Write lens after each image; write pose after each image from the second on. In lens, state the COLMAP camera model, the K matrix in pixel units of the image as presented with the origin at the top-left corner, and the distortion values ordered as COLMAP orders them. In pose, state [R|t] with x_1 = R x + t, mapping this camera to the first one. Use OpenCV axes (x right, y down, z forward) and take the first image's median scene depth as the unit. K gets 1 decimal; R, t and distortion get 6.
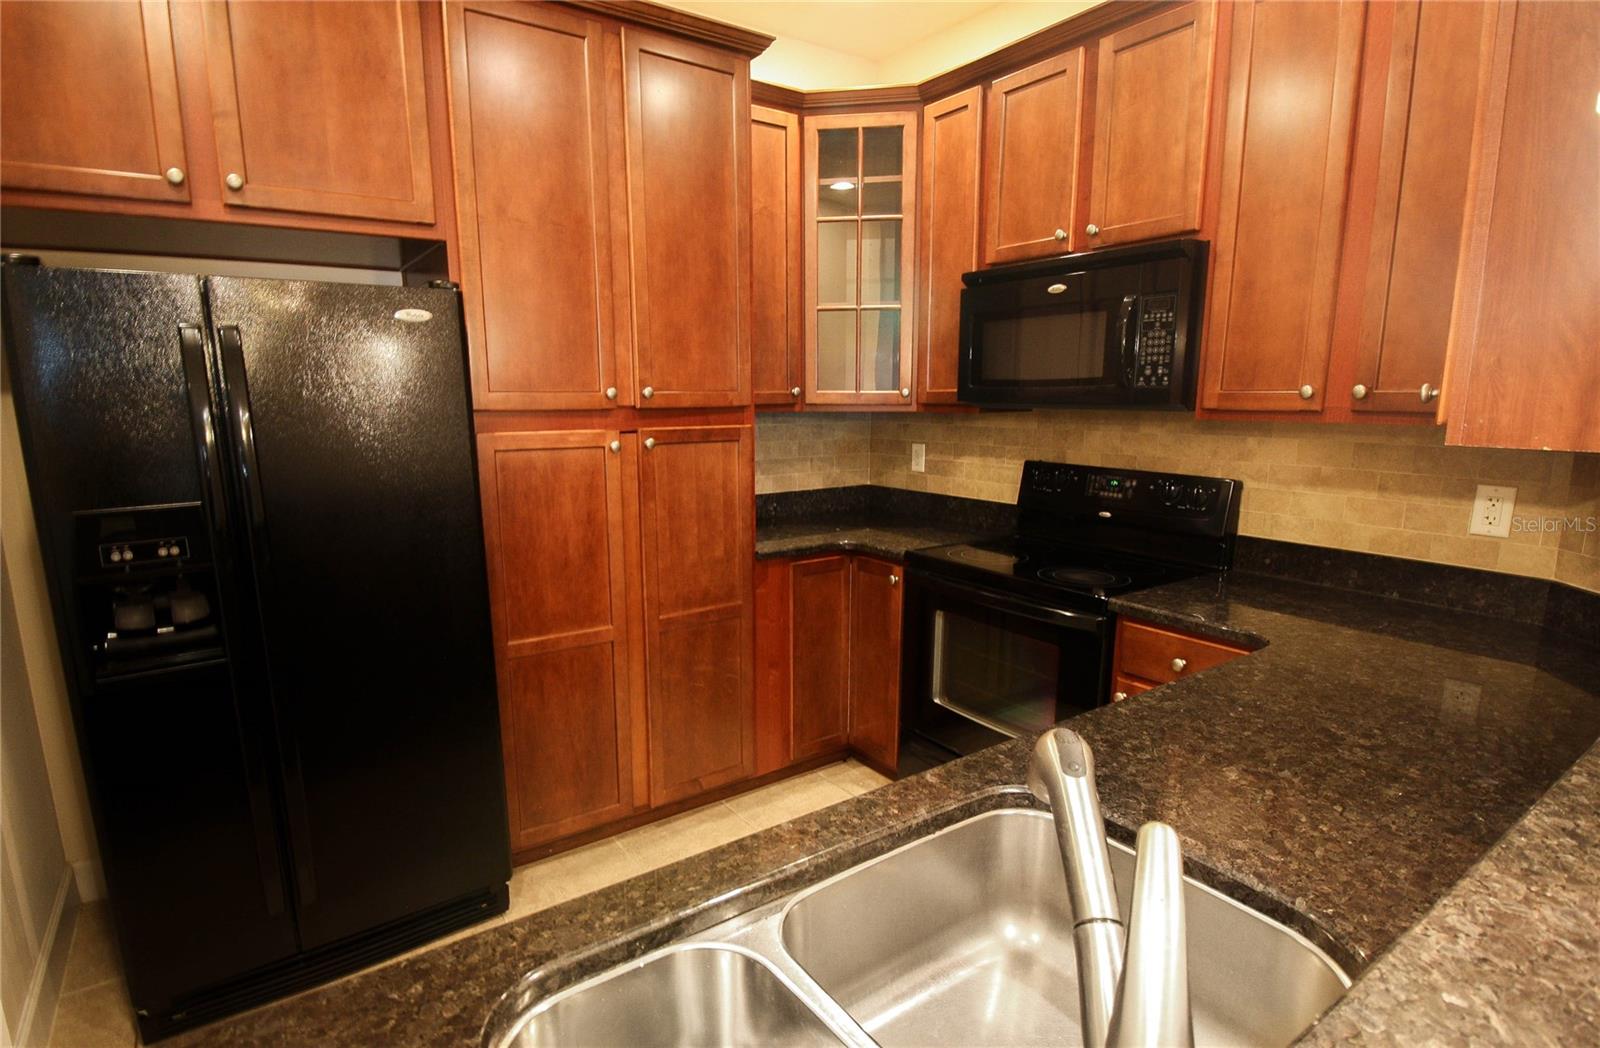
lens RADIAL K [[824.7, 0, 769.3], [0, 824.7, 555.3], [0, 0, 1]] dist [-0.006664, -0.003101]
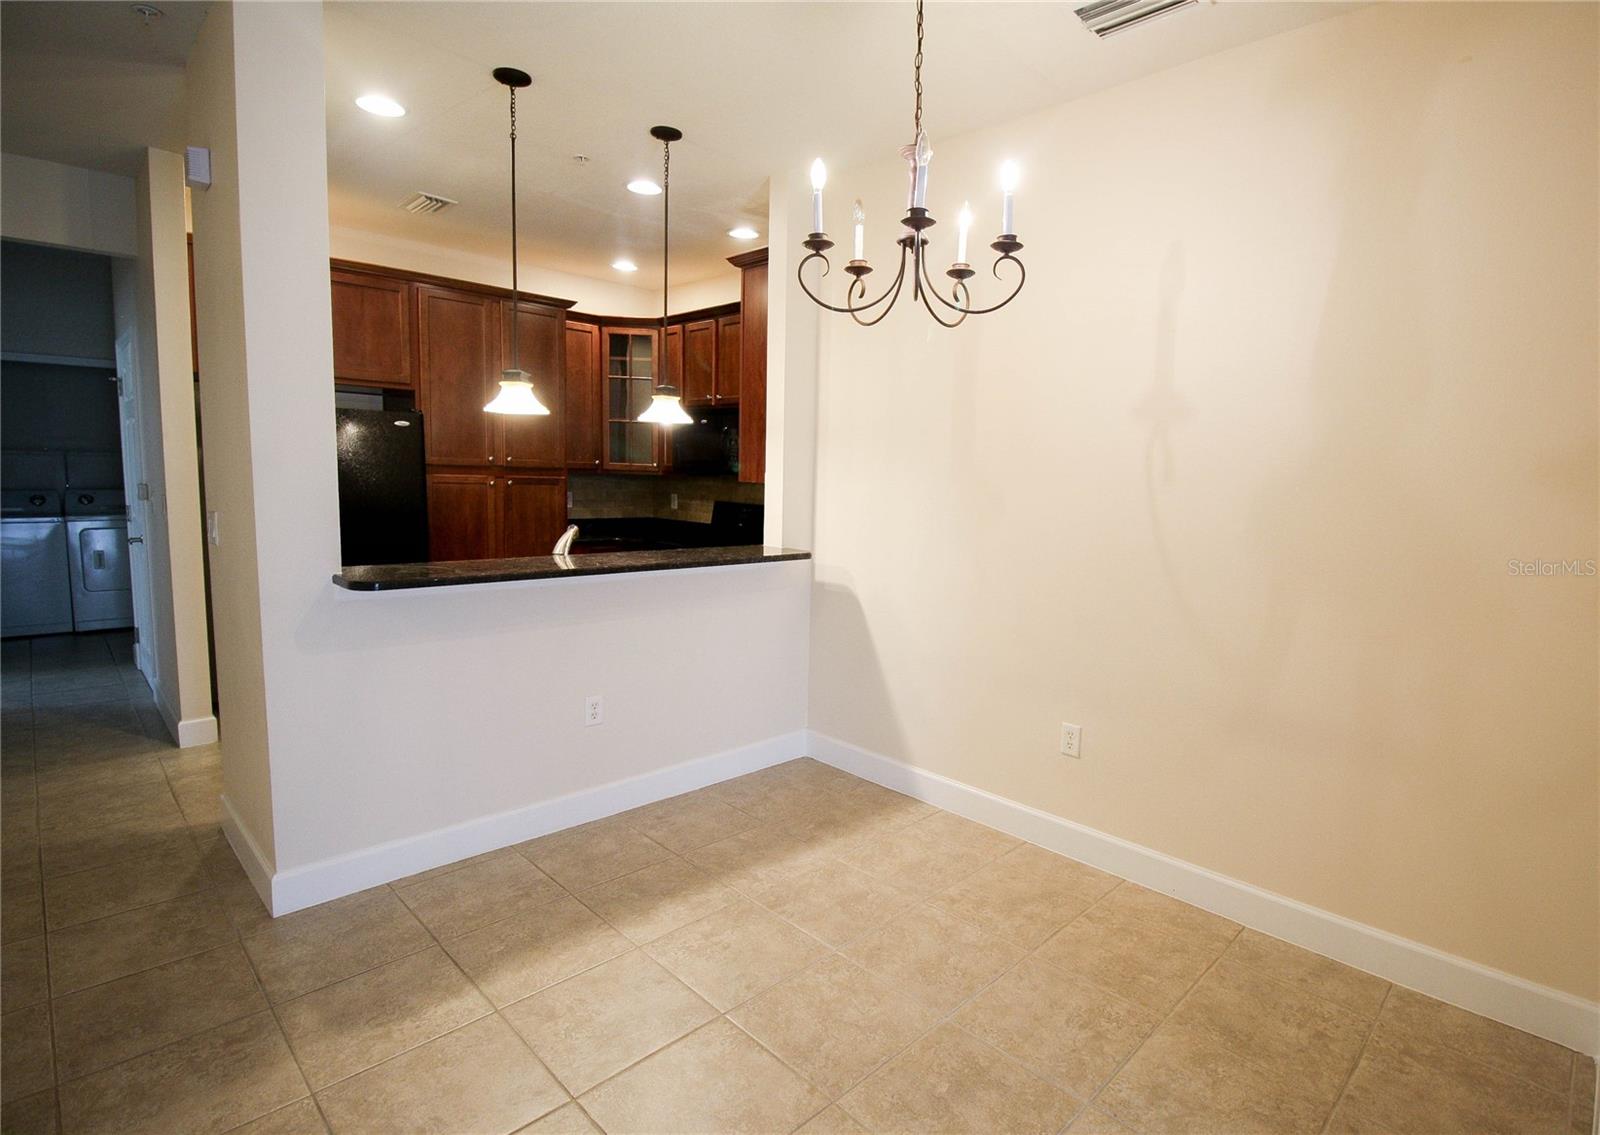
lens RADIAL K [[821.6, 0, 858.0], [0, 821.6, 563.2], [0, 0, 1]] dist [-0.000478, -0.000471]
pose [[0.978576, 0.014515, 0.205374, 0.283656], [0.002723, 0.996512, -0.083402, 0.234625], [-0.205868, 0.082175, 0.975123, -1.164340]]
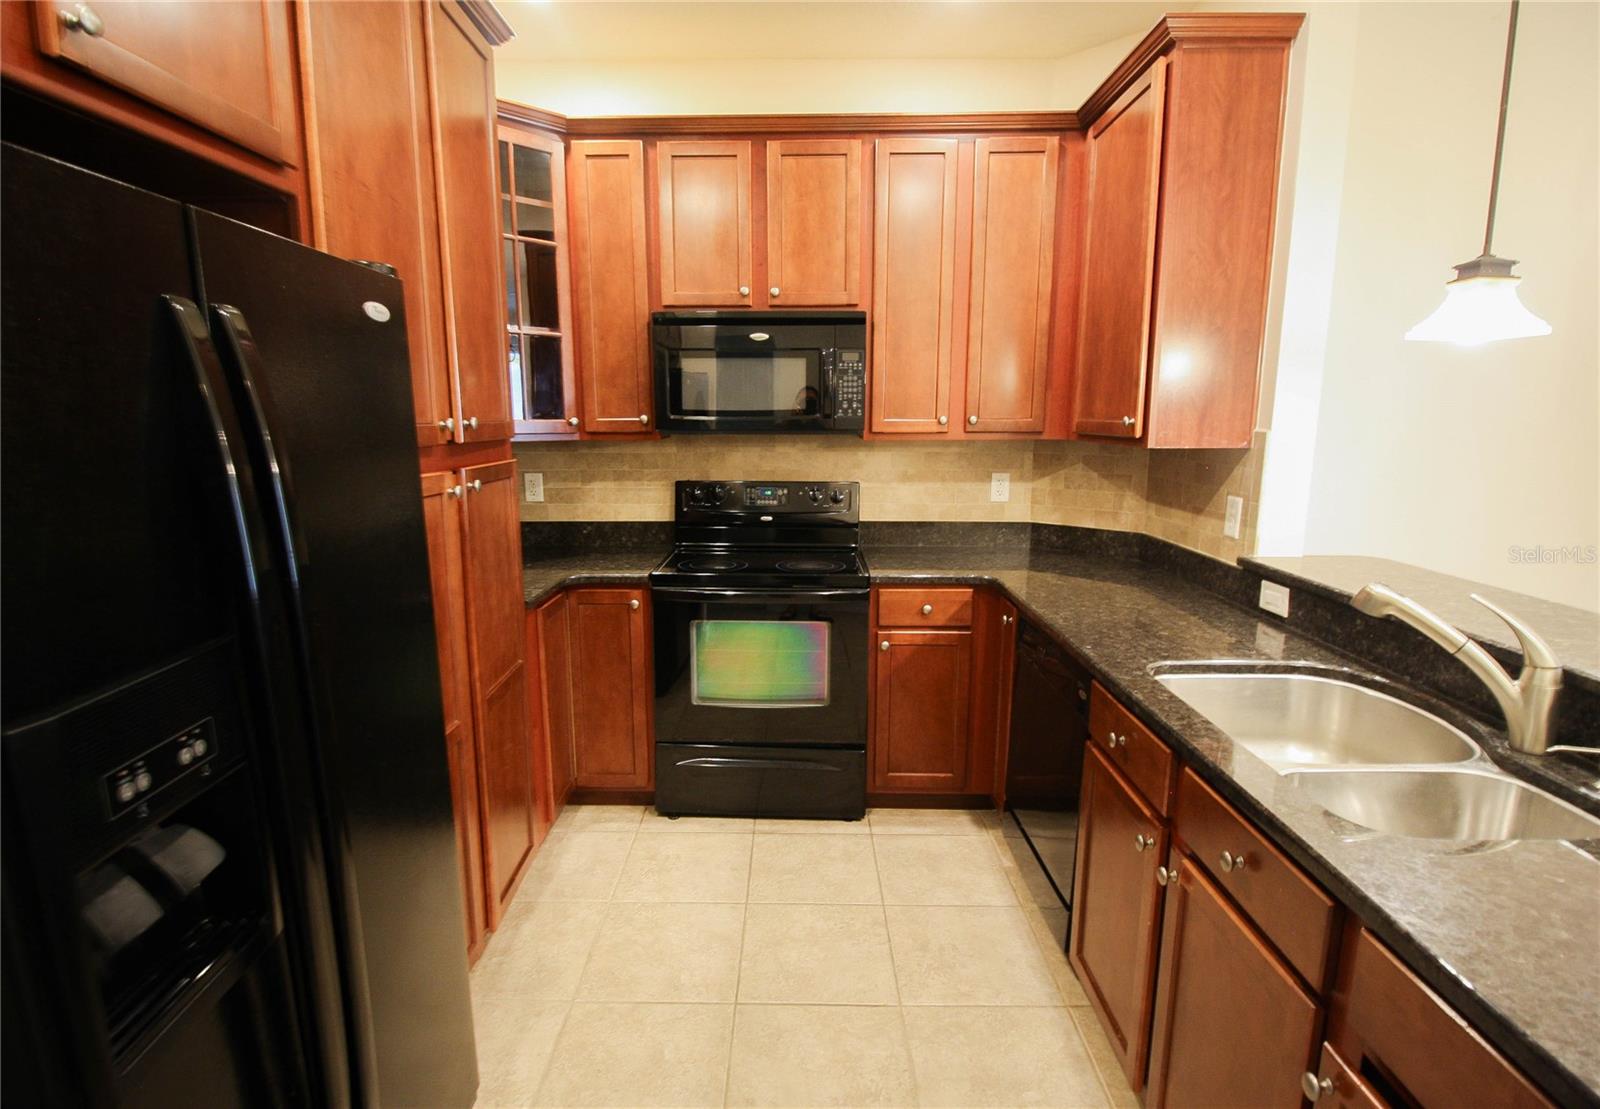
lens RADIAL K [[817.4, 0, 794.4], [0, 817.4, 558.7], [0, 0, 1]] dist [-0.003070, -0.001225]
pose [[0.562768, -0.142326, 0.814270, -0.609140], [0.161221, 0.985047, 0.060752, -0.060803], [-0.810741, 0.097088, 0.577298, 0.273954]]
